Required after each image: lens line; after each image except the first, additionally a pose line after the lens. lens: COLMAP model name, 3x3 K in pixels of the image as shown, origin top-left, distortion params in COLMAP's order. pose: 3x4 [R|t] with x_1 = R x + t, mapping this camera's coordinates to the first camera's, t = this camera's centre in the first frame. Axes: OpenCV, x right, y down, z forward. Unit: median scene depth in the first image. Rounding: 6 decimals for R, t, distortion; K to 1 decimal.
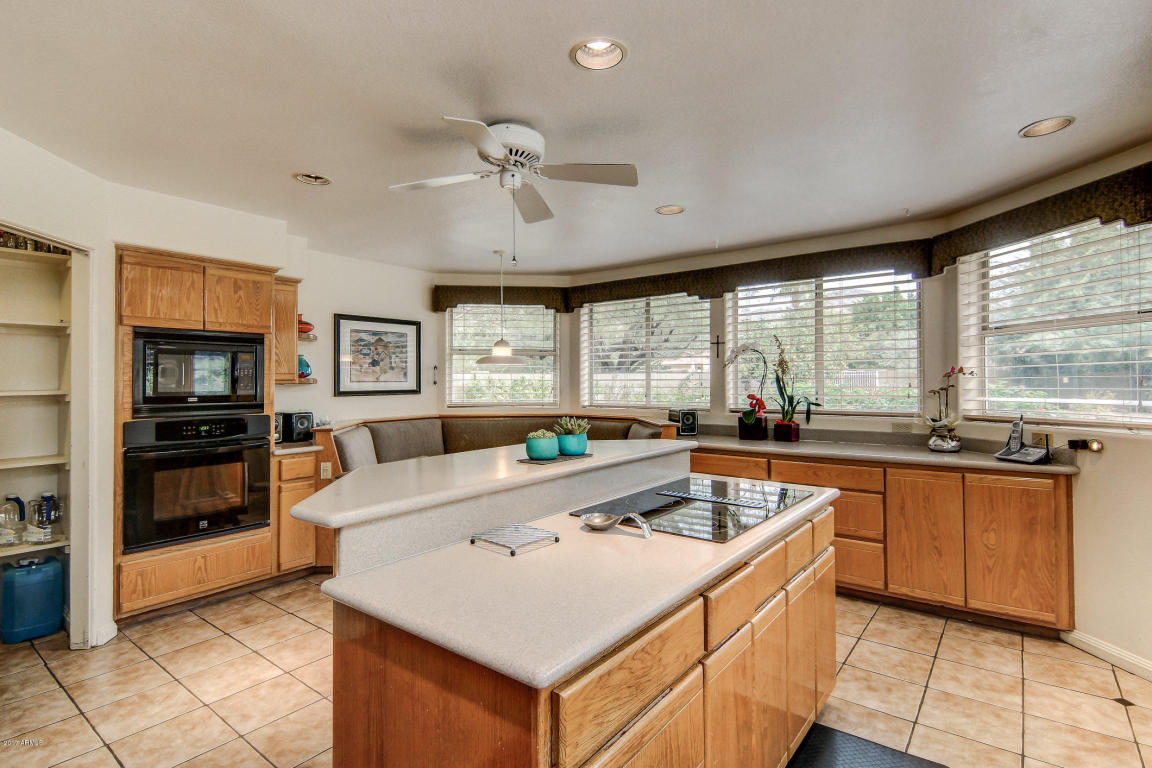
lens RADIAL K [[562.8, 0, 573.7], [0, 562.8, 374.3], [0, 0, 1]] dist [0.001310, -0.000145]
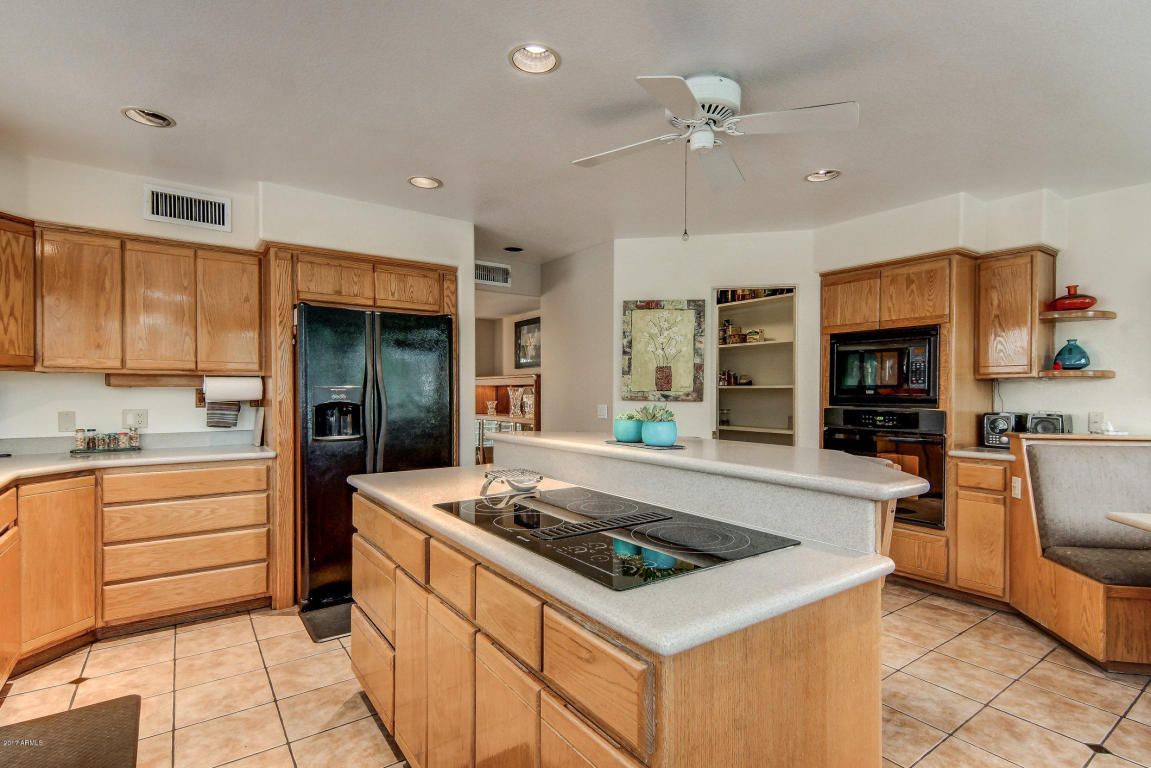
lens RADIAL K [[562.3, 0, 573.3], [0, 562.3, 393.0], [0, 0, 1]] dist [0.001310, -0.000145]
pose [[-0.292660, 0.015240, -0.956095, 0.545326], [0.016412, 0.999806, 0.010913, 0.023294], [0.956076, -0.012498, -0.292853, 0.719389]]
